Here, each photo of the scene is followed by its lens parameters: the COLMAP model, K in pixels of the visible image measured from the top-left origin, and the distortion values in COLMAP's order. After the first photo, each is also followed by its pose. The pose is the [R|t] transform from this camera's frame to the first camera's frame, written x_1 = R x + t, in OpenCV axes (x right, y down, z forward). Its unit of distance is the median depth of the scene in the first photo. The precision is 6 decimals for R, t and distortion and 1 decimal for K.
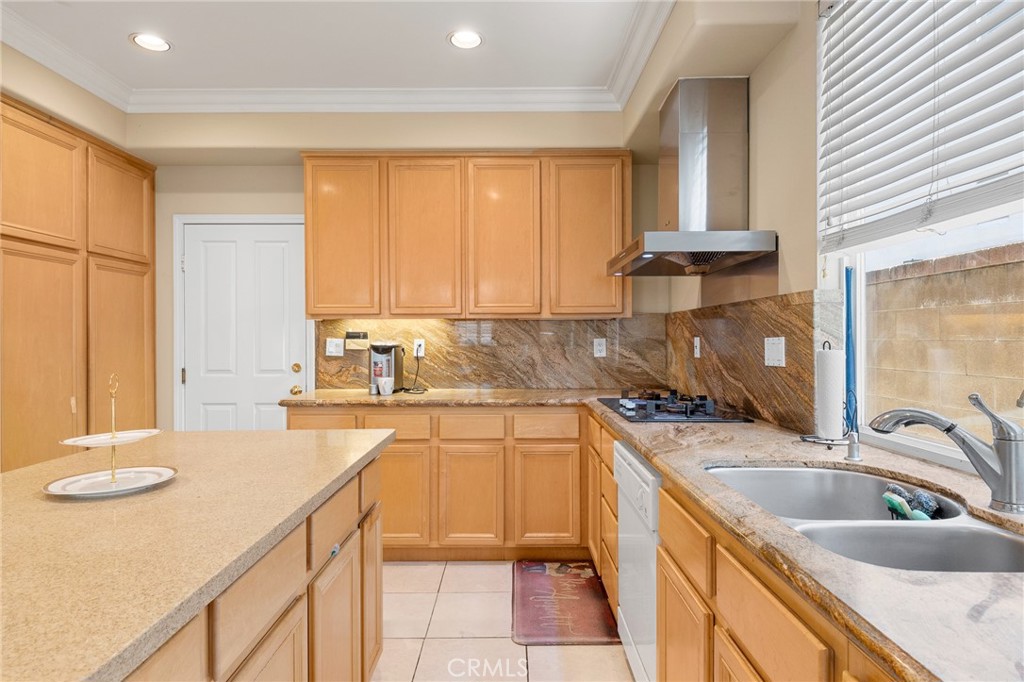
lens RADIAL K [[573.6, 0, 507.0], [0, 573.6, 338.7], [0, 0, 1]] dist [0.021972, -0.000917]
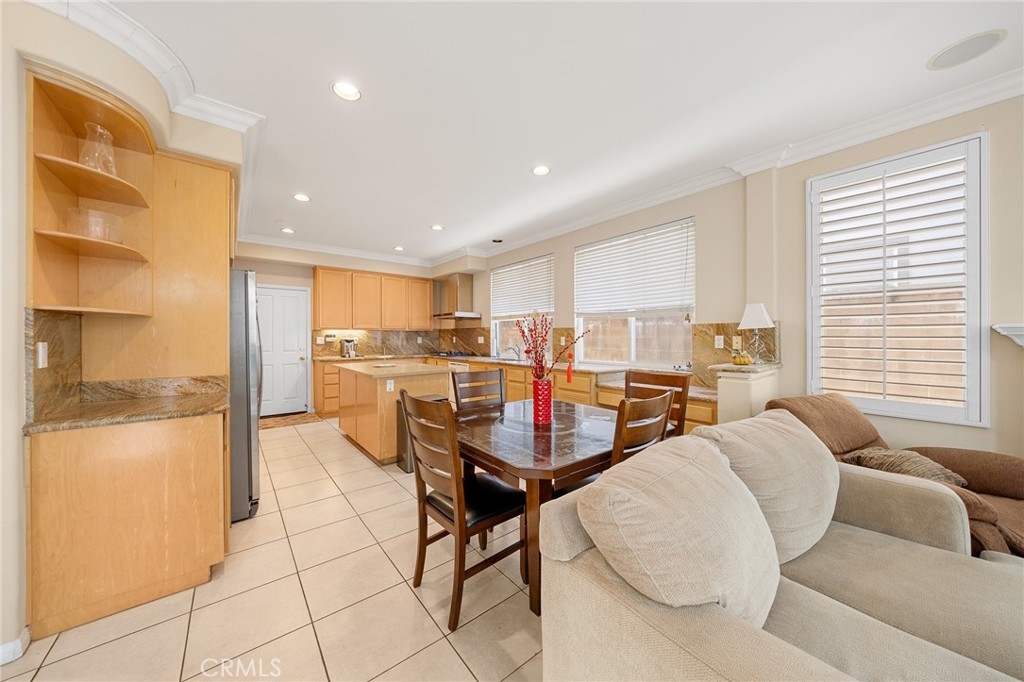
lens RADIAL K [[344.2, 0, 512.5], [0, 344.2, 338.9], [0, 0, 1]] dist [-0.006861, 0.000286]
pose [[0.771199, -0.001354, 0.636593, -0.666211], [-0.000016, 0.999998, 0.002146, 0.004922], [-0.636595, -0.001665, 0.771197, -0.775458]]
